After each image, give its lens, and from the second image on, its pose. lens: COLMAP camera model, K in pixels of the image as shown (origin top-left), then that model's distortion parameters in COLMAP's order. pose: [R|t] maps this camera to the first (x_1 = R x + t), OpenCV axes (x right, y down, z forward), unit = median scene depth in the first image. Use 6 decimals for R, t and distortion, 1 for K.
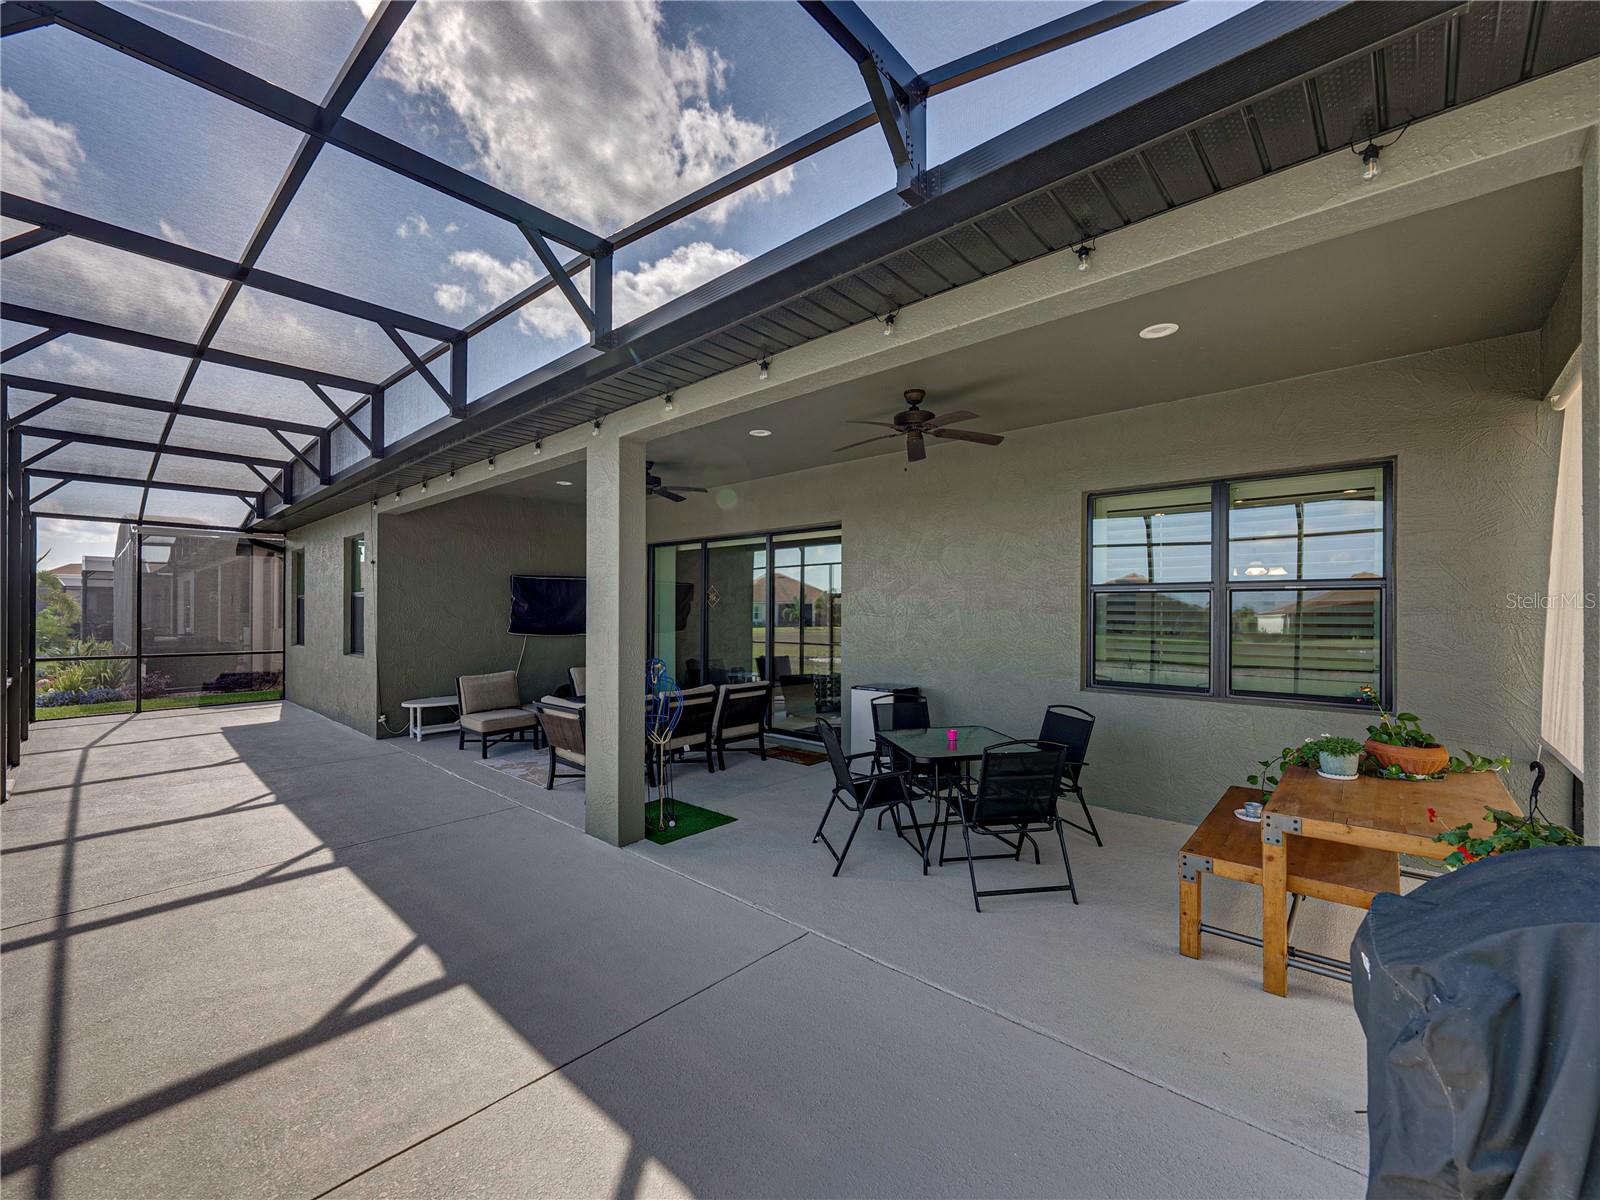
lens RADIAL K [[660.3, 0, 800.0], [0, 660.3, 600.0], [0, 0, 1]] dist [-0.001227, -0.000094]
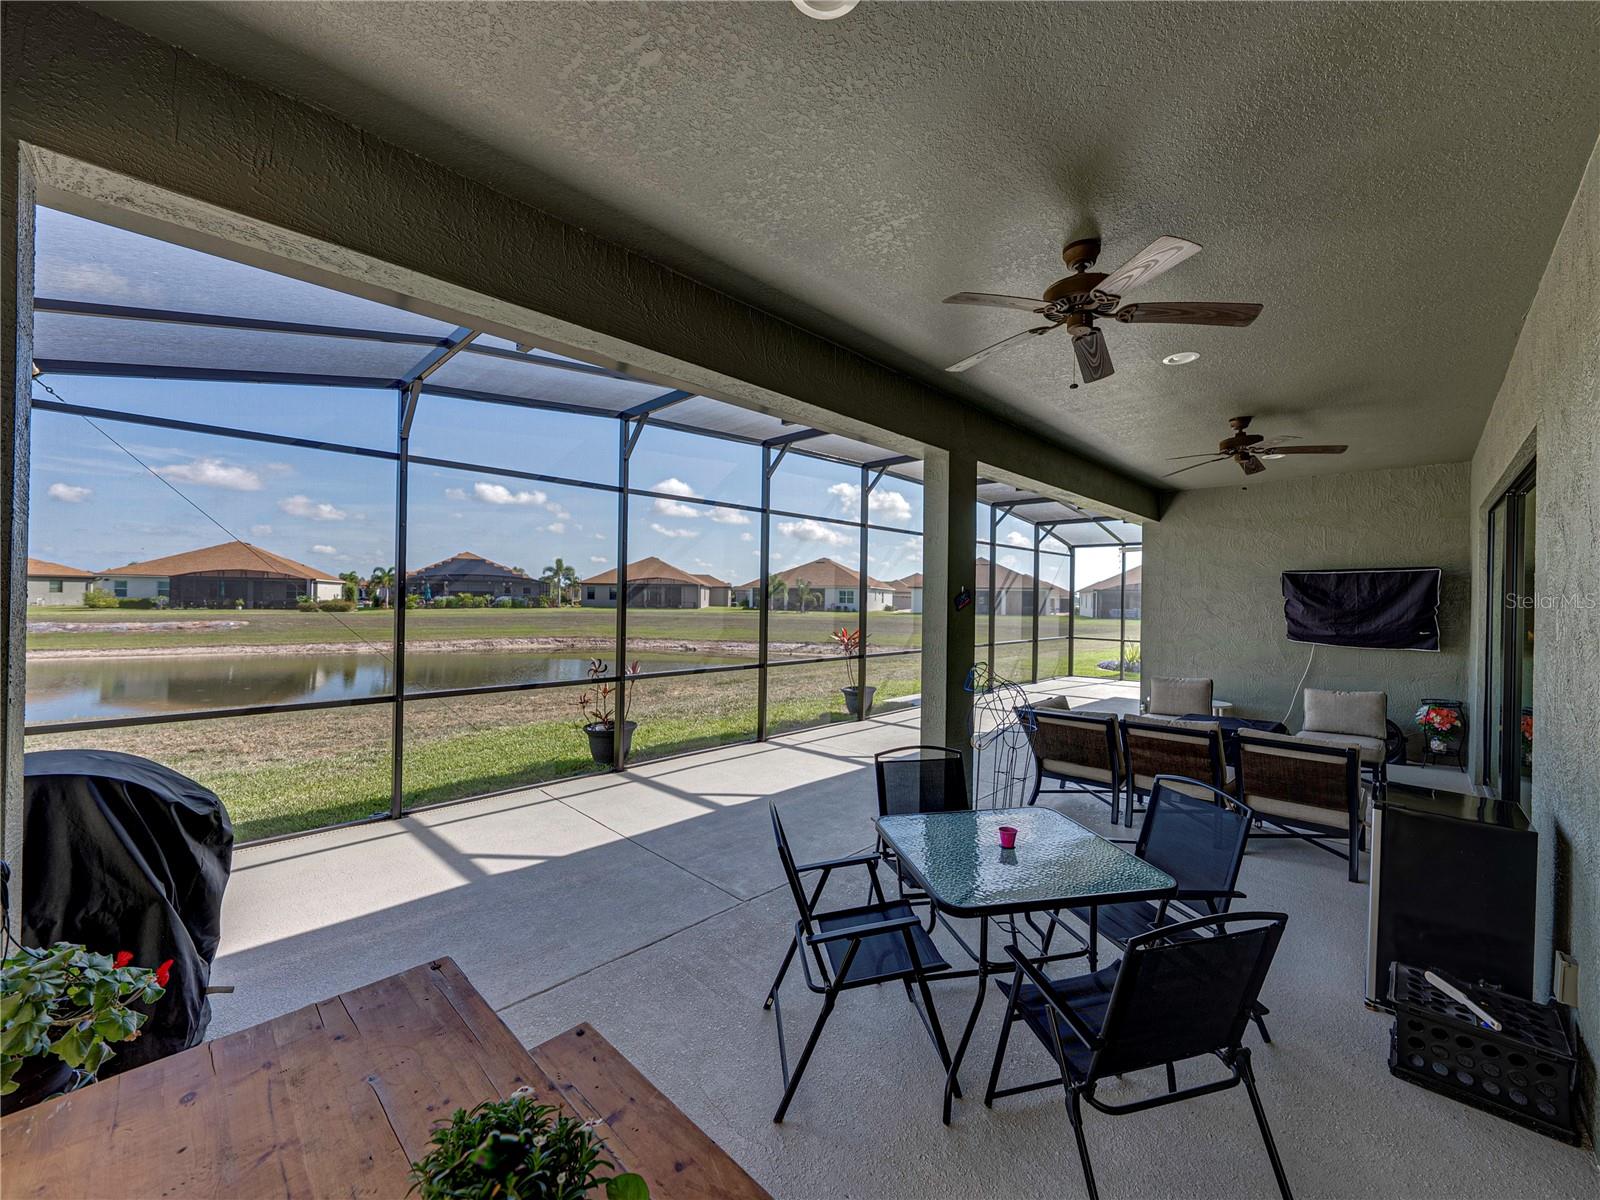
lens RADIAL K [[626.8, 0, 796.5], [0, 626.8, 586.8], [0, 0, 1]] dist [-0.000910, -0.000182]
pose [[-0.033042, -0.020769, -0.999238, 0.726794], [0.002649, 0.999779, -0.020868, -0.004768], [0.999450, -0.003337, -0.032979, 0.745180]]
